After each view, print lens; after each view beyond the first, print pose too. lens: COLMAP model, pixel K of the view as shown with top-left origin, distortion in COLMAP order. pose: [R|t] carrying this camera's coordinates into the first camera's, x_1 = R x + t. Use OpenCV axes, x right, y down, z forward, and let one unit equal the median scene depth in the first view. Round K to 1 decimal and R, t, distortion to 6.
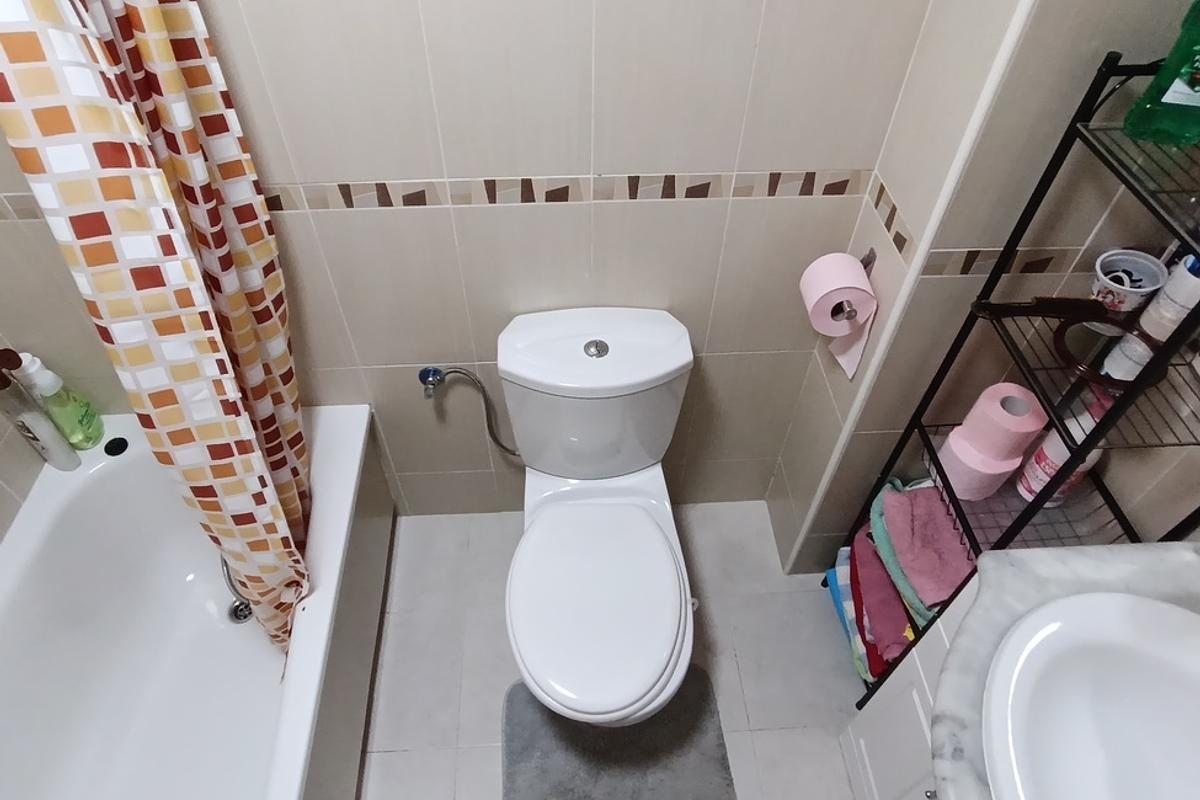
lens RADIAL K [[731.3, 0, 588.6], [0, 731.3, 392.6], [0, 0, 1]] dist [-0.036550, 0.026797]
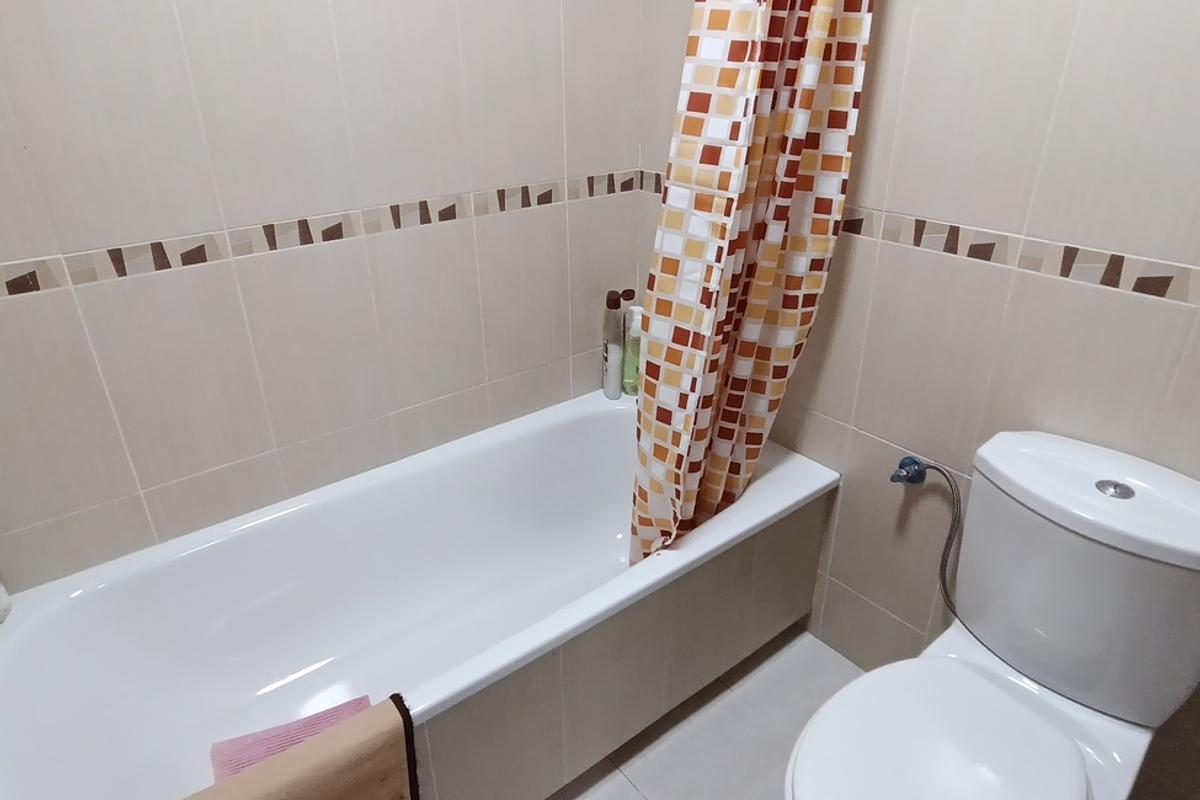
lens RADIAL K [[731.3, 0, 588.6], [0, 731.3, 392.6], [0, 0, 1]] dist [-0.036550, 0.026797]
pose [[0.567900, 0.348627, -0.745620, 0.276724], [-0.599777, 0.795662, -0.084794, 0.309864], [0.563700, 0.495360, 0.660955, 0.184052]]
